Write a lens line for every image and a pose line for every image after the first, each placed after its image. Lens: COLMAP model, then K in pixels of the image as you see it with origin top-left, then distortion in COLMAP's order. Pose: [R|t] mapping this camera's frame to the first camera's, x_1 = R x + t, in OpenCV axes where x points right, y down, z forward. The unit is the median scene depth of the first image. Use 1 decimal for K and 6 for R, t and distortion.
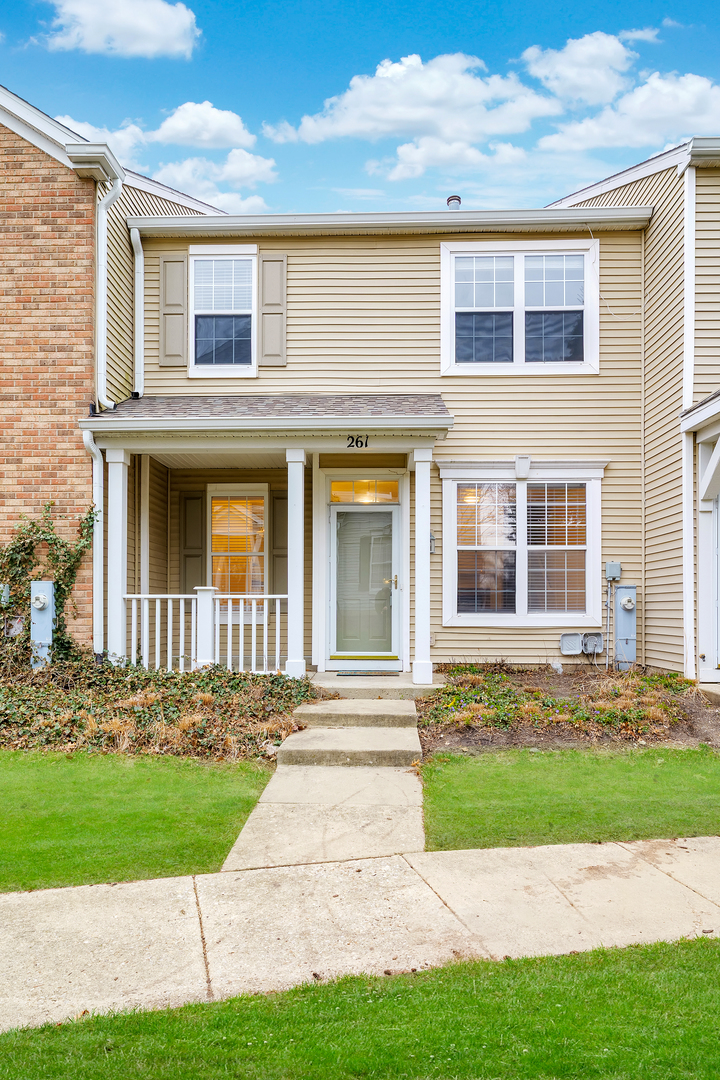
lens RADIAL K [[598.9, 0, 360.7], [0, 598.9, 538.0], [0, 0, 1]] dist [0.000021, 0.003649]
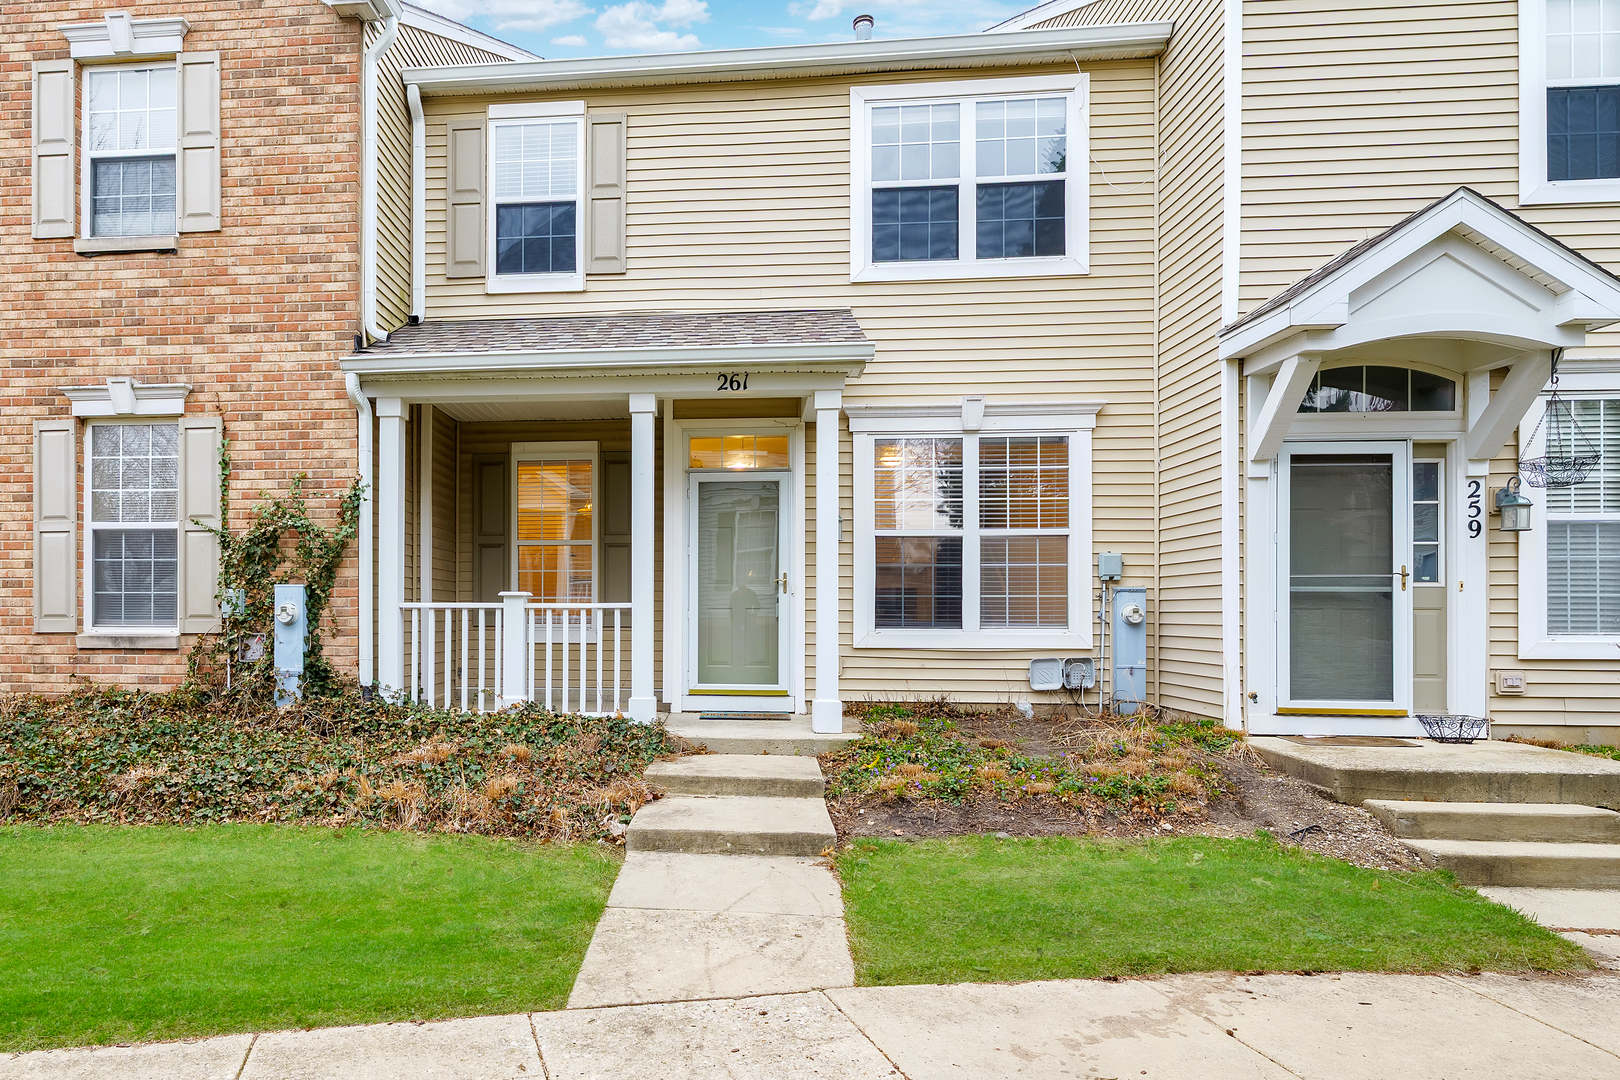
lens RADIAL K [[858.8, 0, 805.2], [0, 858.8, 575.2], [0, 0, 1]] dist [0.003152, -0.000036]
pose [[0.997874, -0.006386, -0.064866, 0.142451], [0.006496, 0.999978, 0.001487, 0.061371], [0.064855, -0.001905, 0.997893, 0.017612]]
